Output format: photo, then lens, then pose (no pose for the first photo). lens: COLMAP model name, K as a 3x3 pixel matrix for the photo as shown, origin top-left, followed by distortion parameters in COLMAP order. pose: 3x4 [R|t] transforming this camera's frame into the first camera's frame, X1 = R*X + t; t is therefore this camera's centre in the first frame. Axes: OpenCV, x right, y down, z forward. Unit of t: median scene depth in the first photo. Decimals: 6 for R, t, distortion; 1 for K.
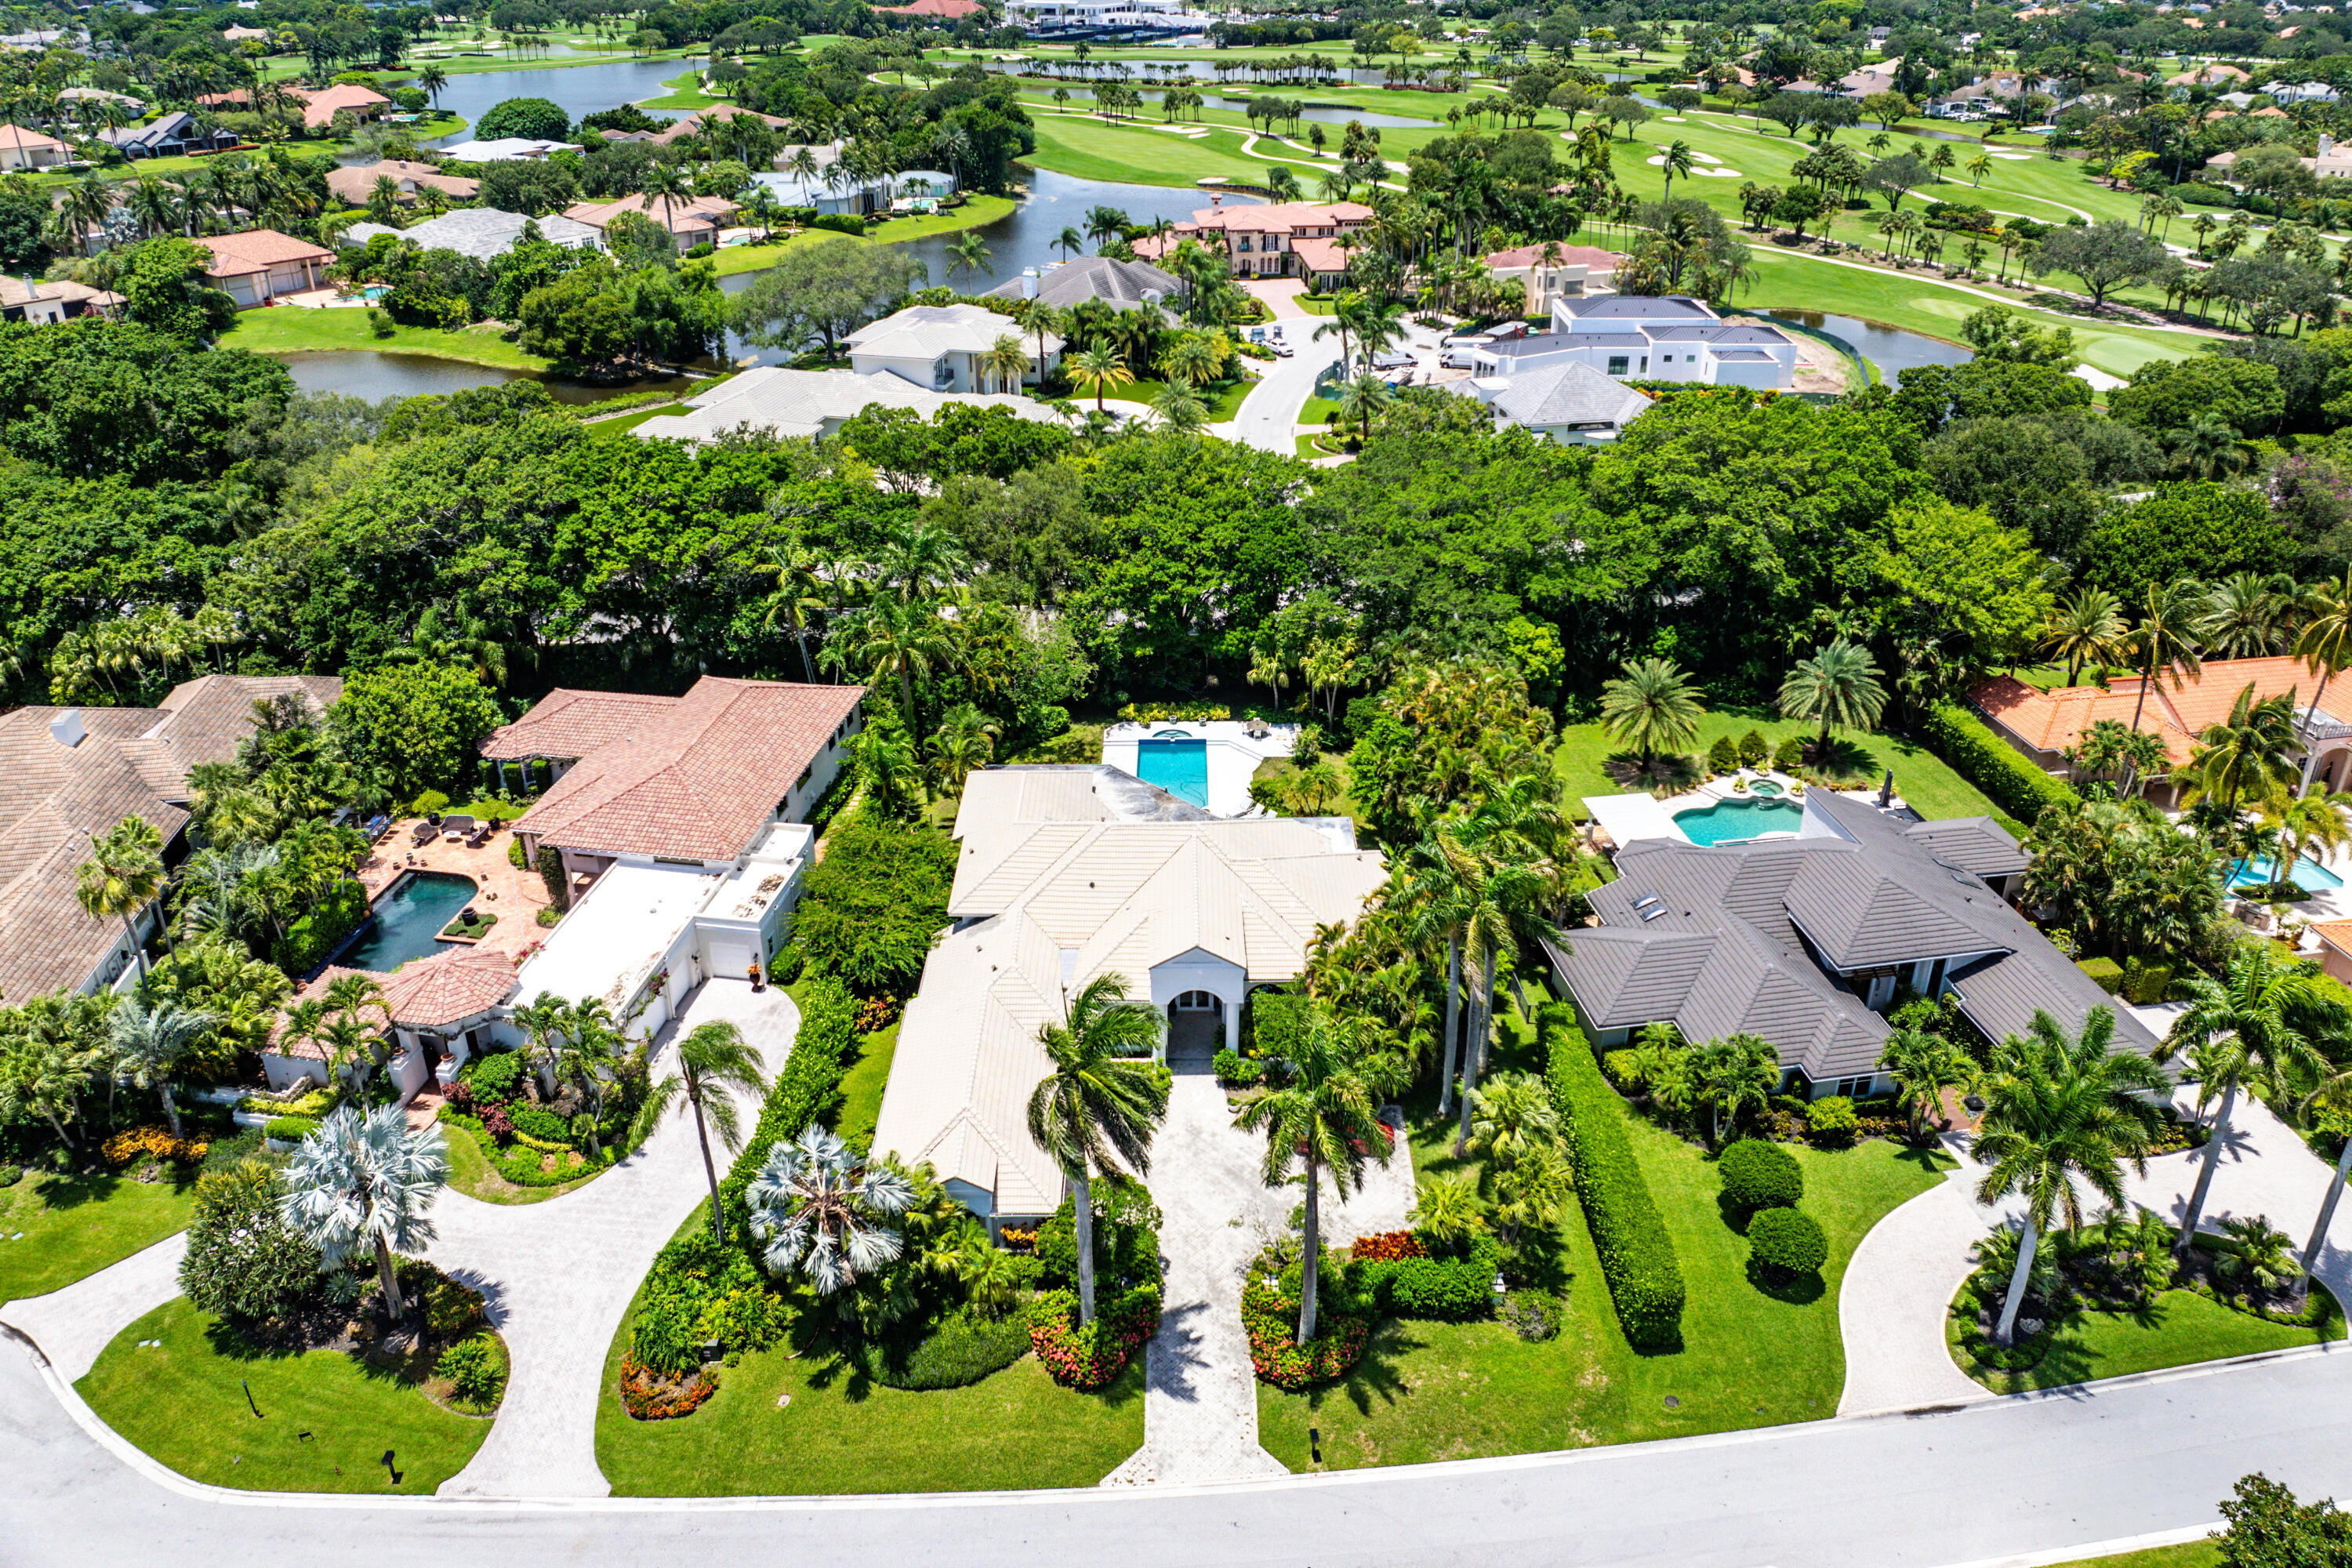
lens RADIAL K [[1618.4, 0, 1169.3], [0, 1618.4, 745.8], [0, 0, 1]] dist [-0.008779, -0.068206]
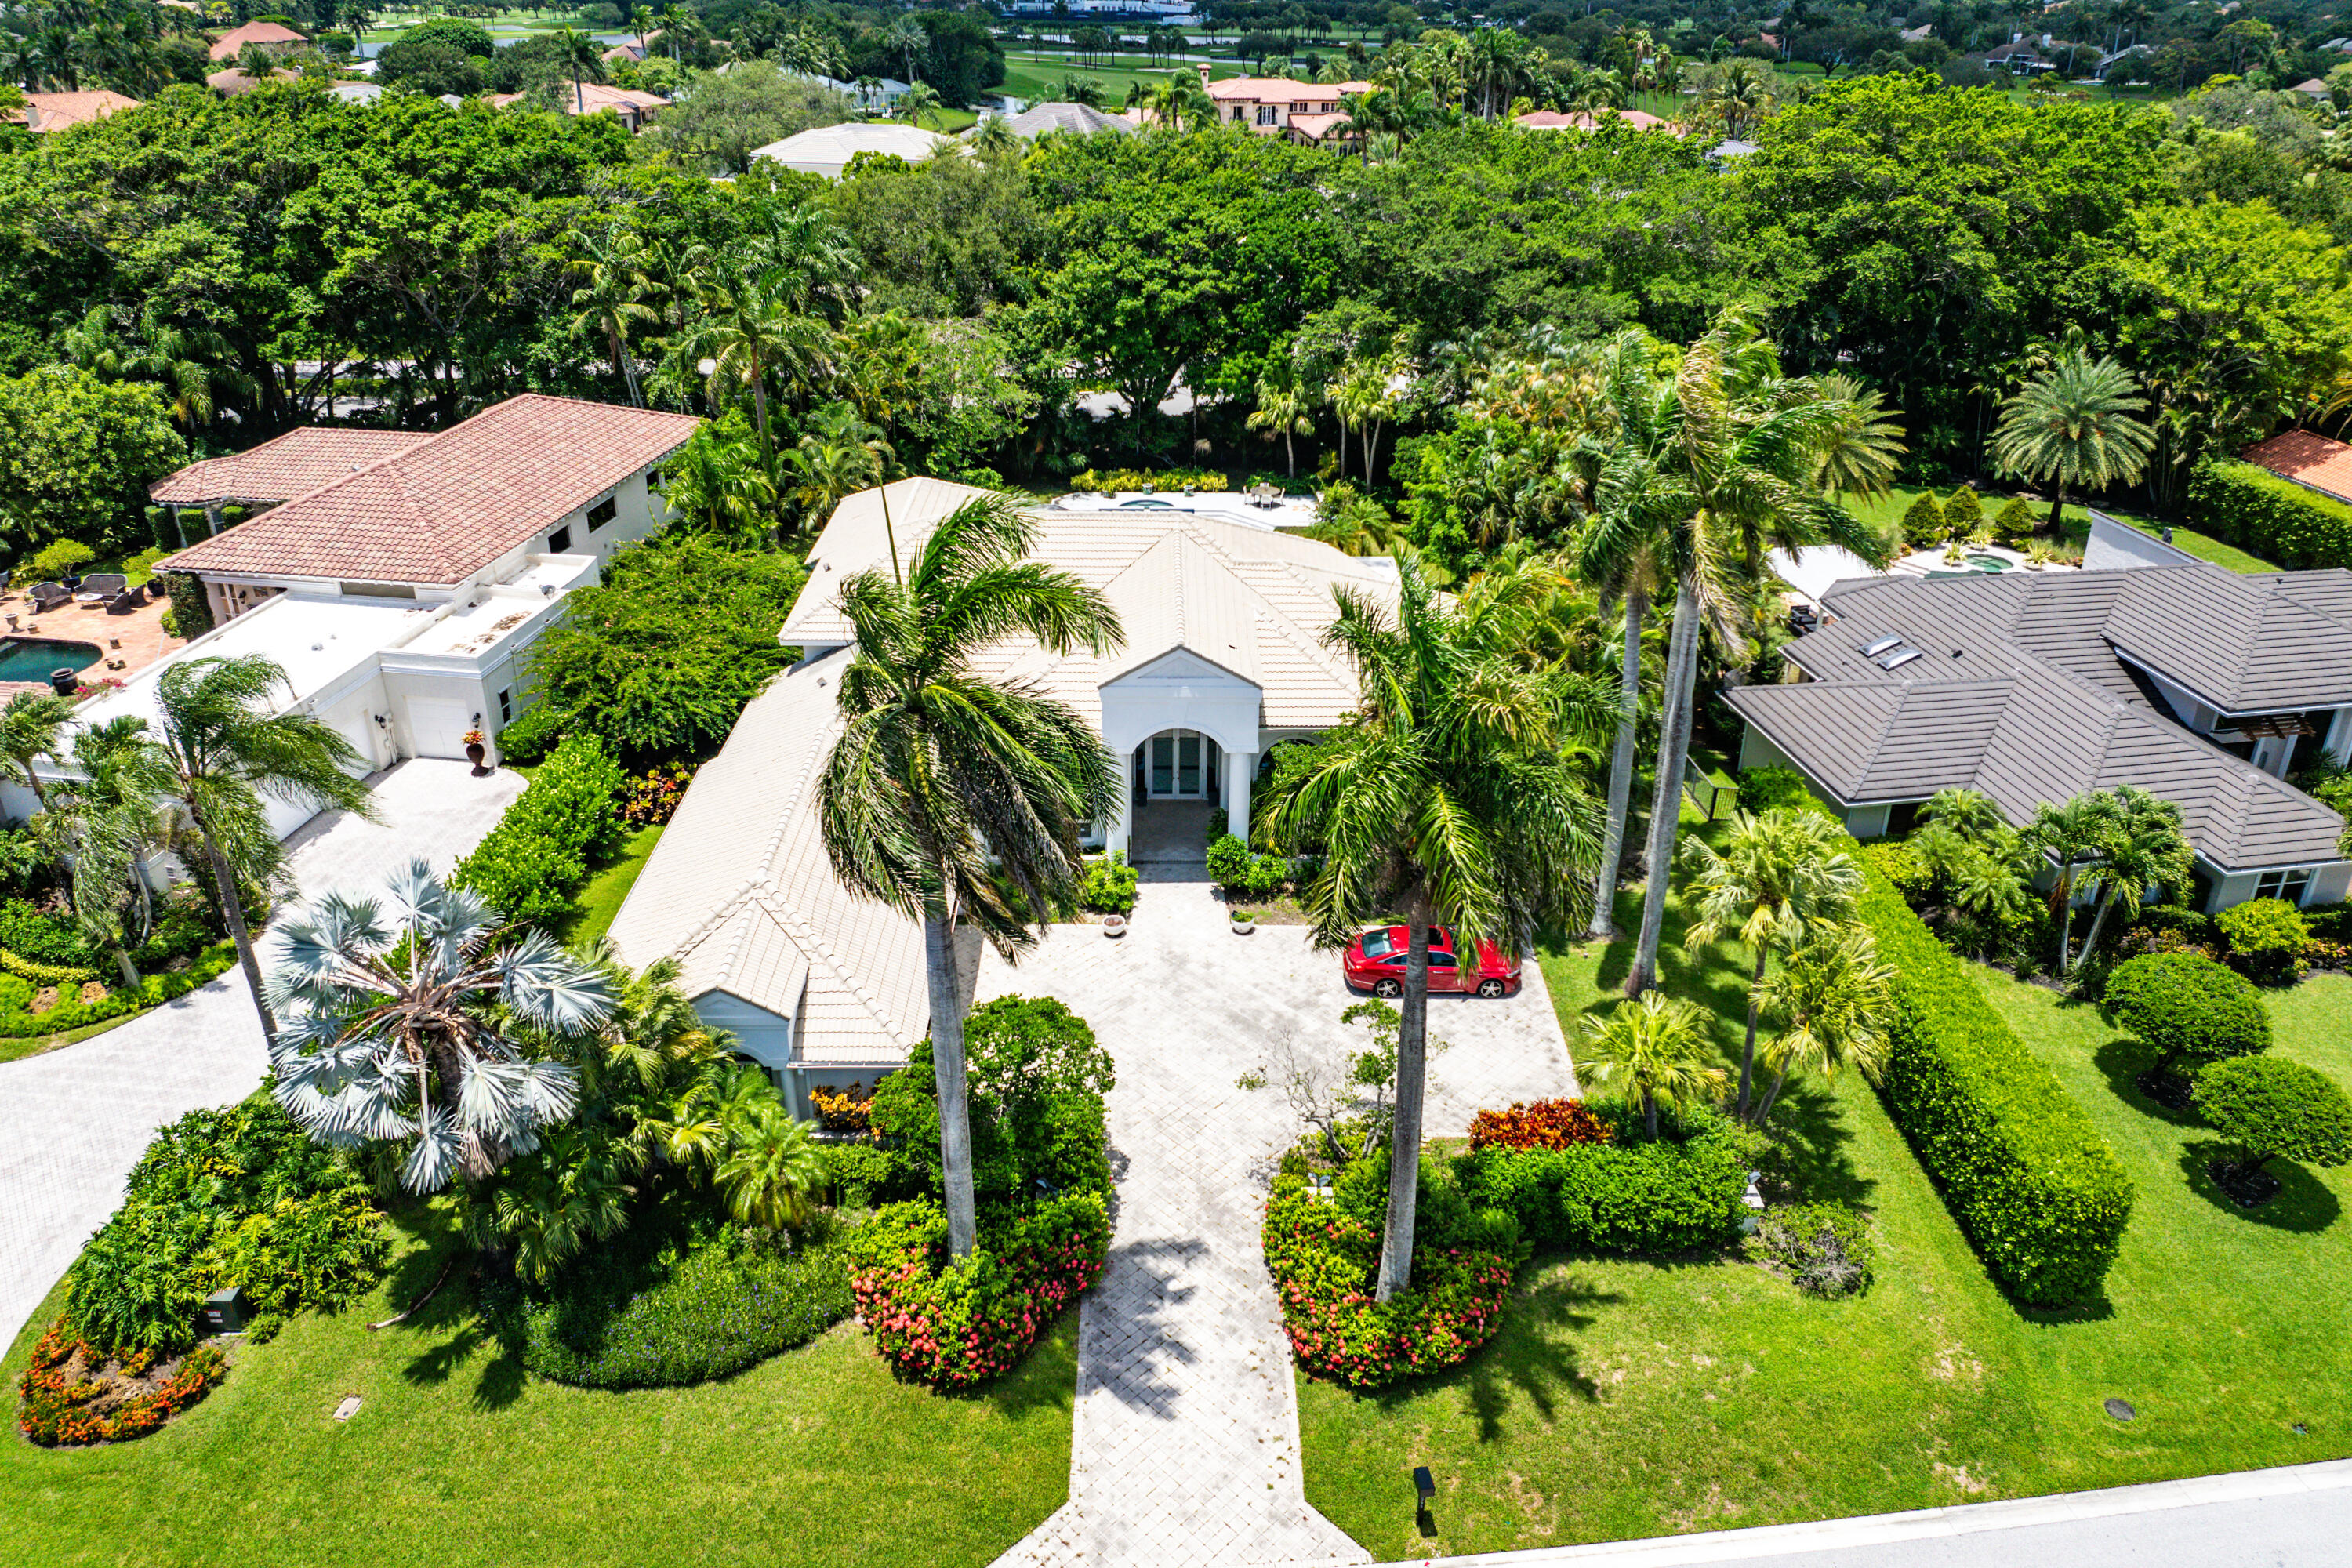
lens RADIAL K [[1631.6, 0, 1176.0], [0, 1631.6, 784.0], [0, 0, 1]] dist [-0.034796, -0.003787]
pose [[0.999866, 0.005693, 0.015333, 0.006343], [-0.005579, 0.999956, -0.007487, 0.171387], [-0.015375, 0.007400, 0.999854, 0.395251]]
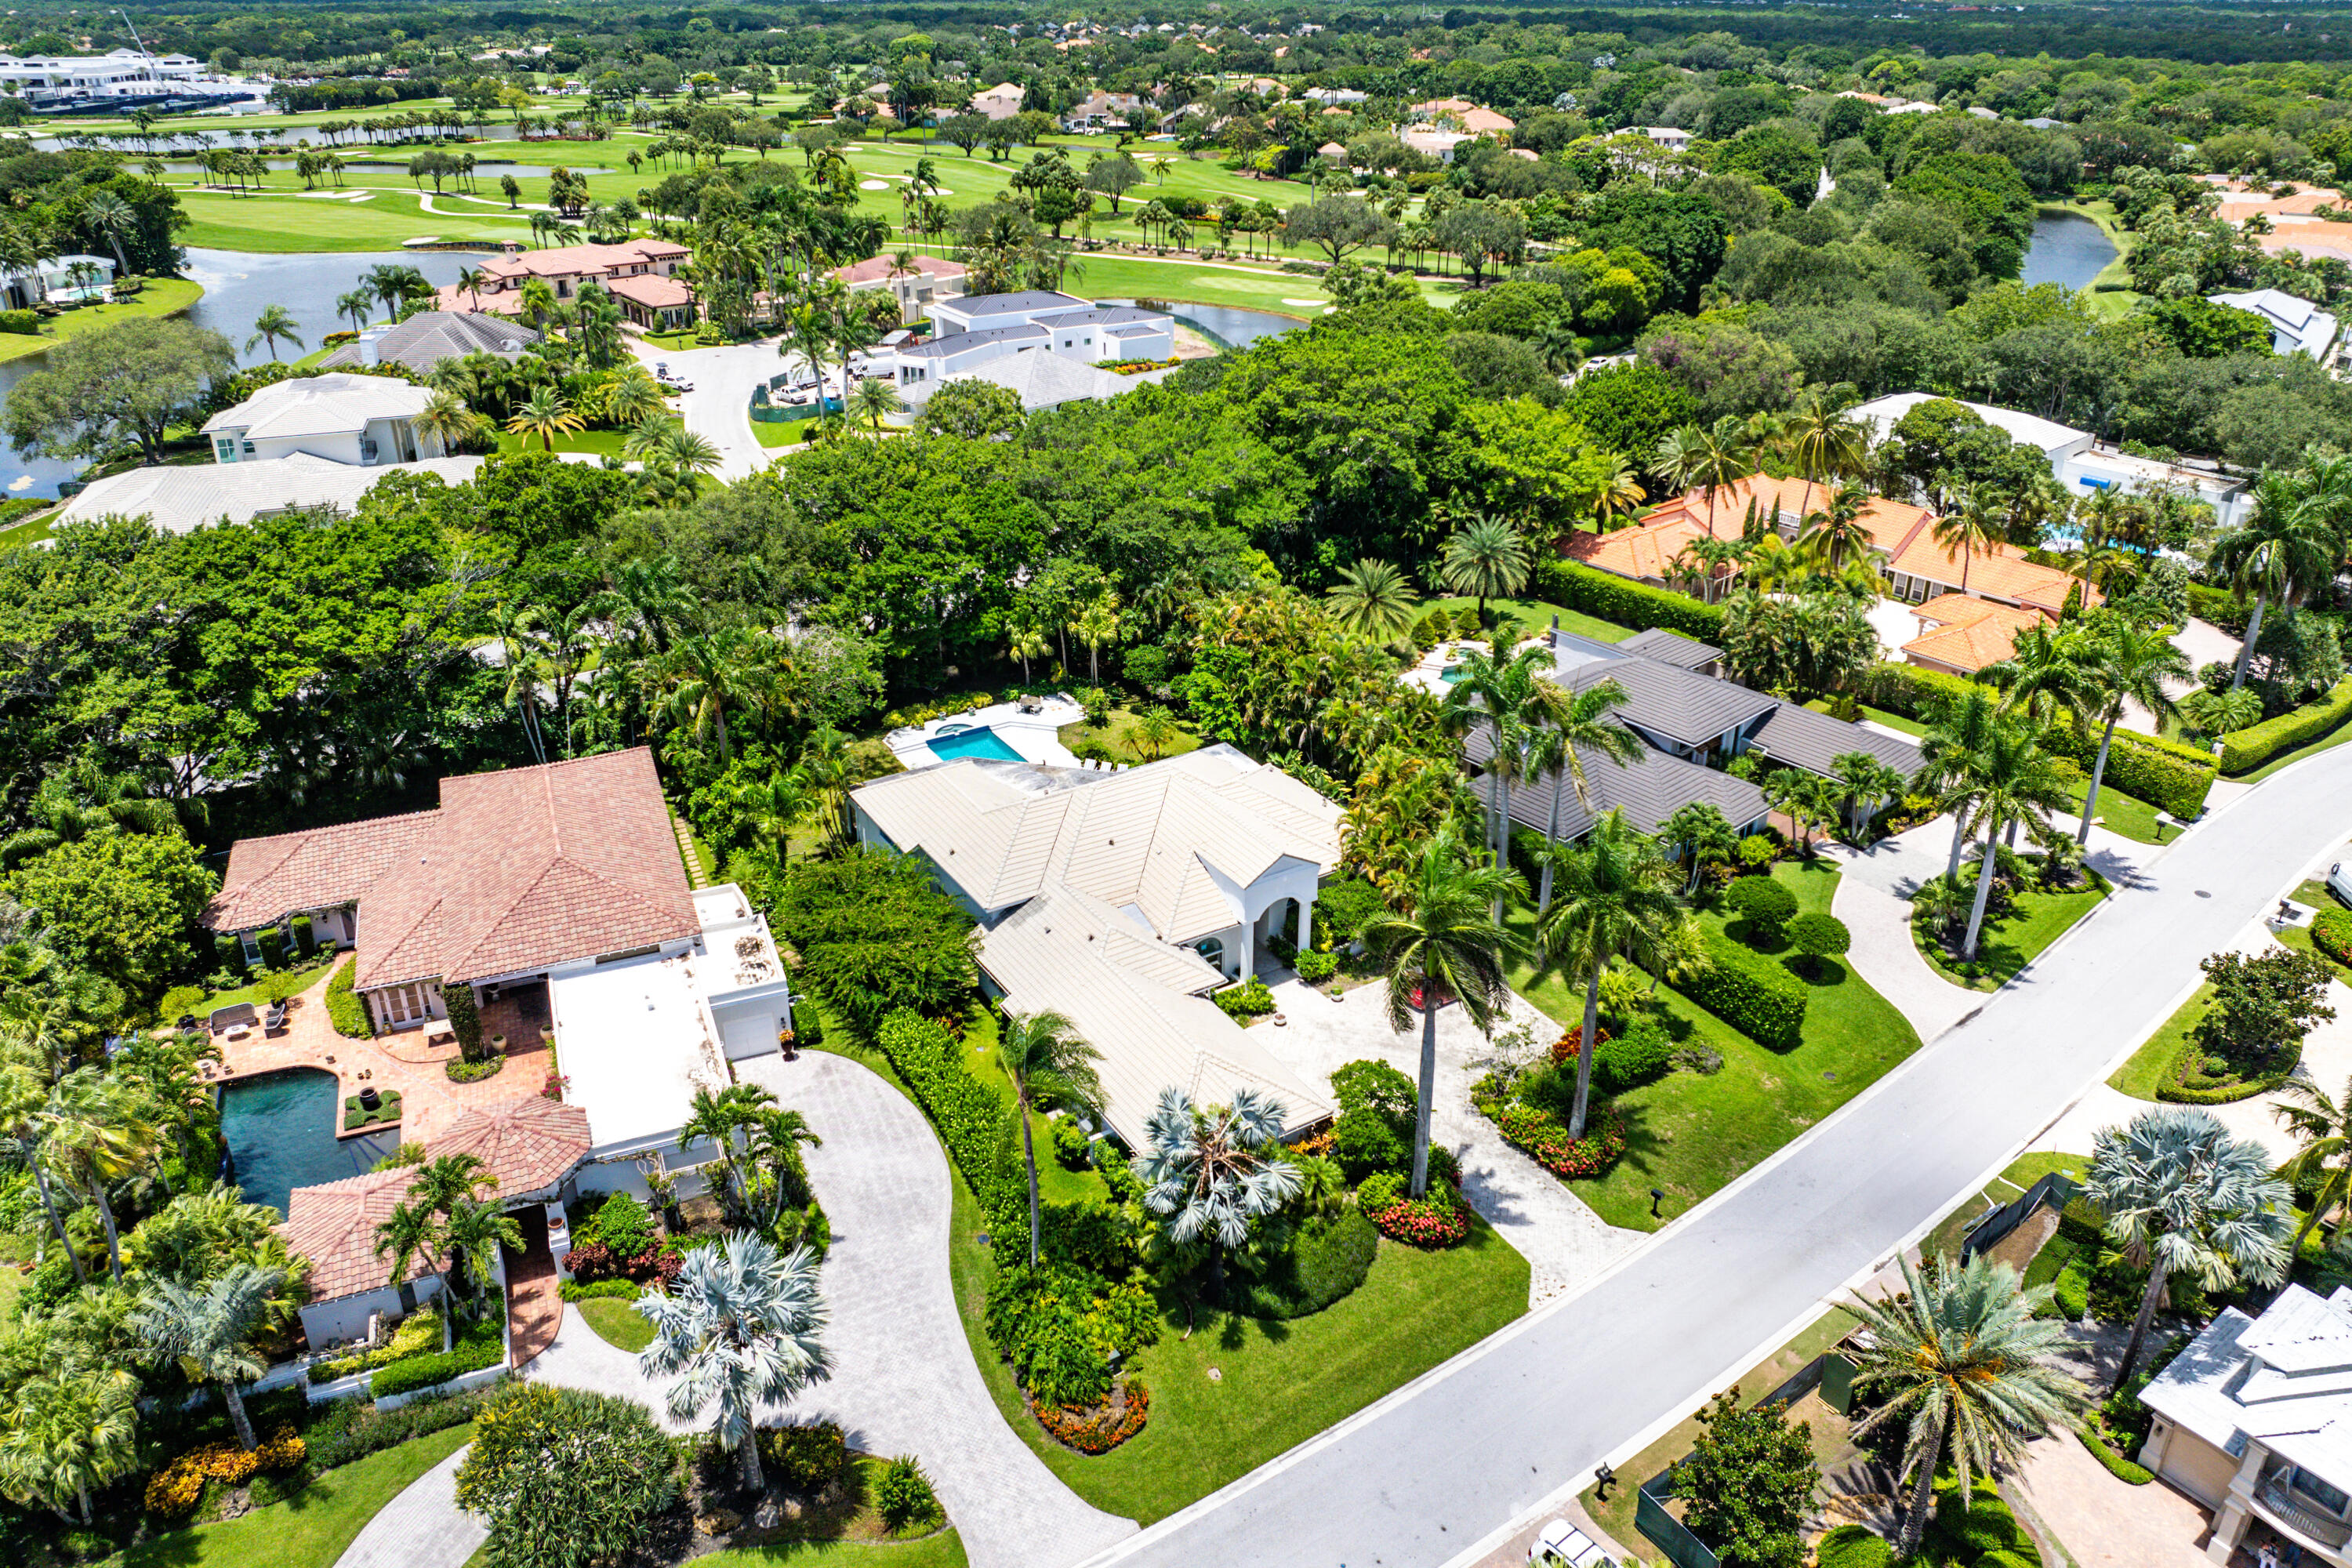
lens RADIAL K [[1635.9, 0, 1176.0], [0, 1635.9, 784.0], [0, 0, 1]] dist [-0.065723, 0.030884]
pose [[0.845064, -0.232068, 0.481676, -0.511859], [0.237792, 0.970020, 0.050162, 0.010673], [-0.478876, 0.072148, 0.874913, 0.115011]]
